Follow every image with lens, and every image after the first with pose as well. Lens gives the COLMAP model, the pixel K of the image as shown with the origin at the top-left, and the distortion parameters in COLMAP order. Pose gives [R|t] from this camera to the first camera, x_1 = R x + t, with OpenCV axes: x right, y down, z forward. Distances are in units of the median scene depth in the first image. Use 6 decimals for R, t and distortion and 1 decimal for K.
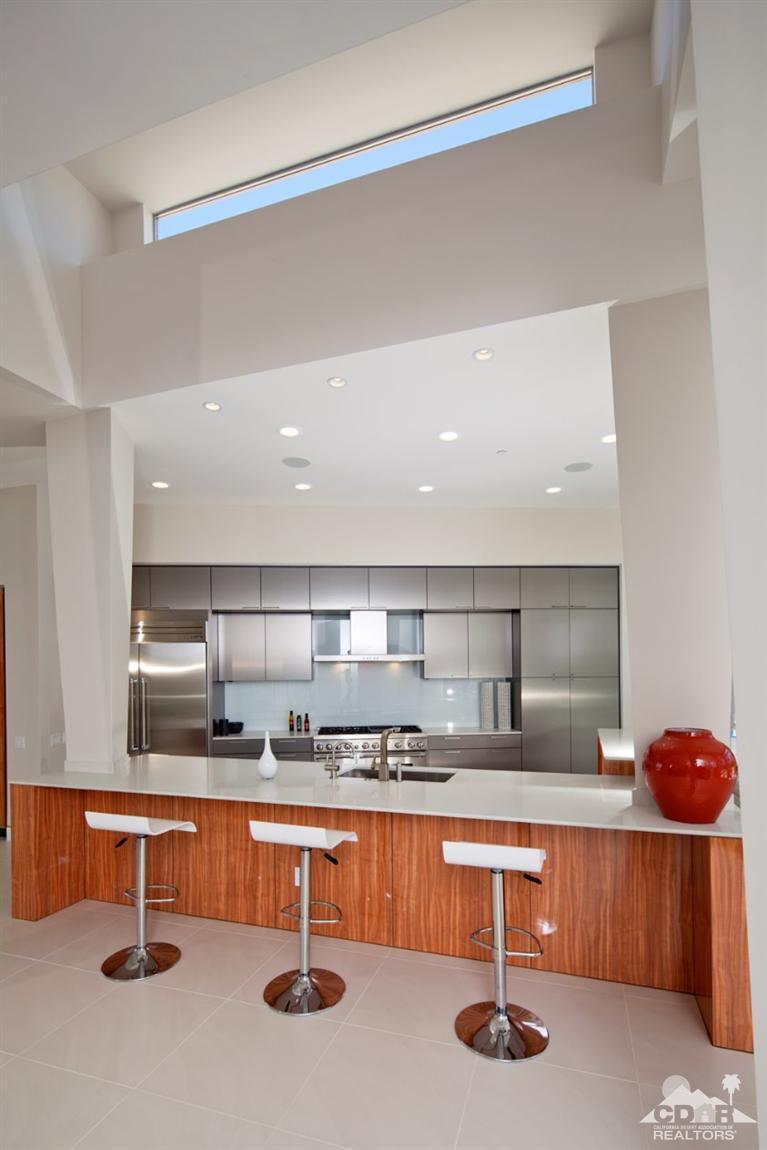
lens RADIAL K [[4261.1, 0, 379.1], [0, 4261.1, 577.8], [0, 0, 1]] dist [0.228269, 0.000000]
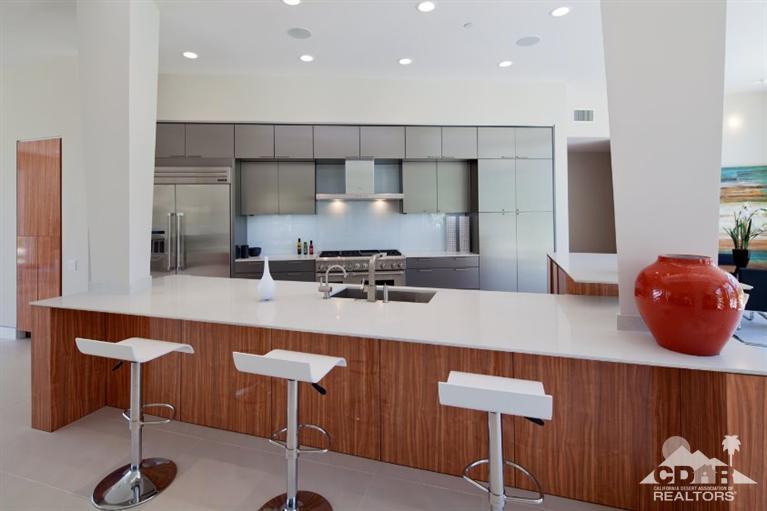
lens RADIAL K [[2842.0, 0, 382.5], [0, 2842.0, 255.7], [0, 0, 1]] dist [0.228269, 0.000000]
pose [[0.999986, -0.001766, 0.004982, 0.000242], [0.001579, 0.999303, 0.037292, 0.009353], [-0.005045, -0.037284, 0.999292, 0.296262]]
